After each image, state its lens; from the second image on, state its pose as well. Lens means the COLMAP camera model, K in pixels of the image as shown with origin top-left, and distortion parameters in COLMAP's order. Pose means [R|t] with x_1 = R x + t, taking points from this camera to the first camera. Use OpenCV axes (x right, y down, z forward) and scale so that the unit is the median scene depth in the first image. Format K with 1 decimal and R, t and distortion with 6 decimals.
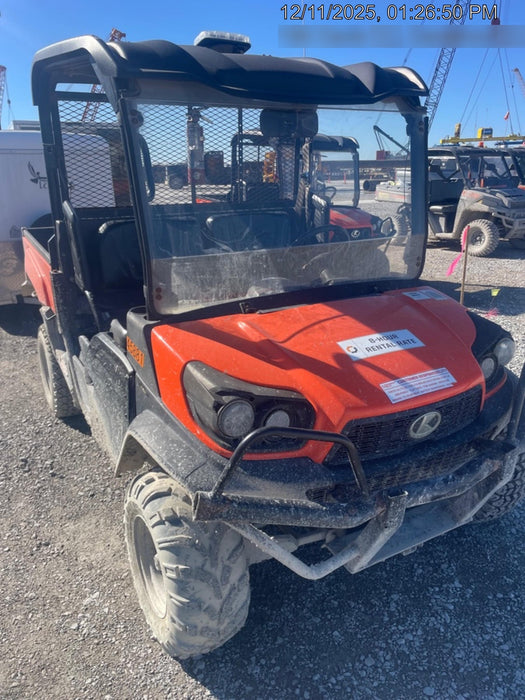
lens RADIAL K [[579.7, 0, 262.5], [0, 579.7, 350.0], [0, 0, 1]] dist [0.042571, -0.001625]
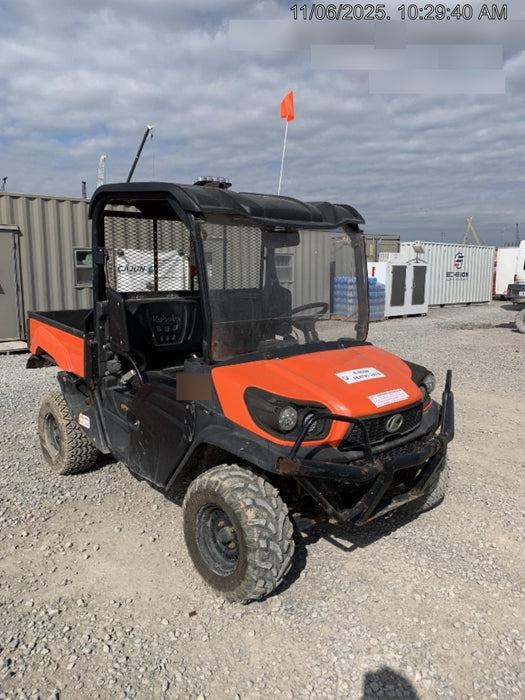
lens RADIAL K [[579.7, 0, 262.5], [0, 579.7, 350.0], [0, 0, 1]] dist [0.042571, -0.001625]
pose [[0.978820, -0.004233, 0.204680, -0.374167], [0.039154, 0.985201, -0.166869, 0.173018], [-0.200945, 0.171348, 0.964500, -0.464771]]
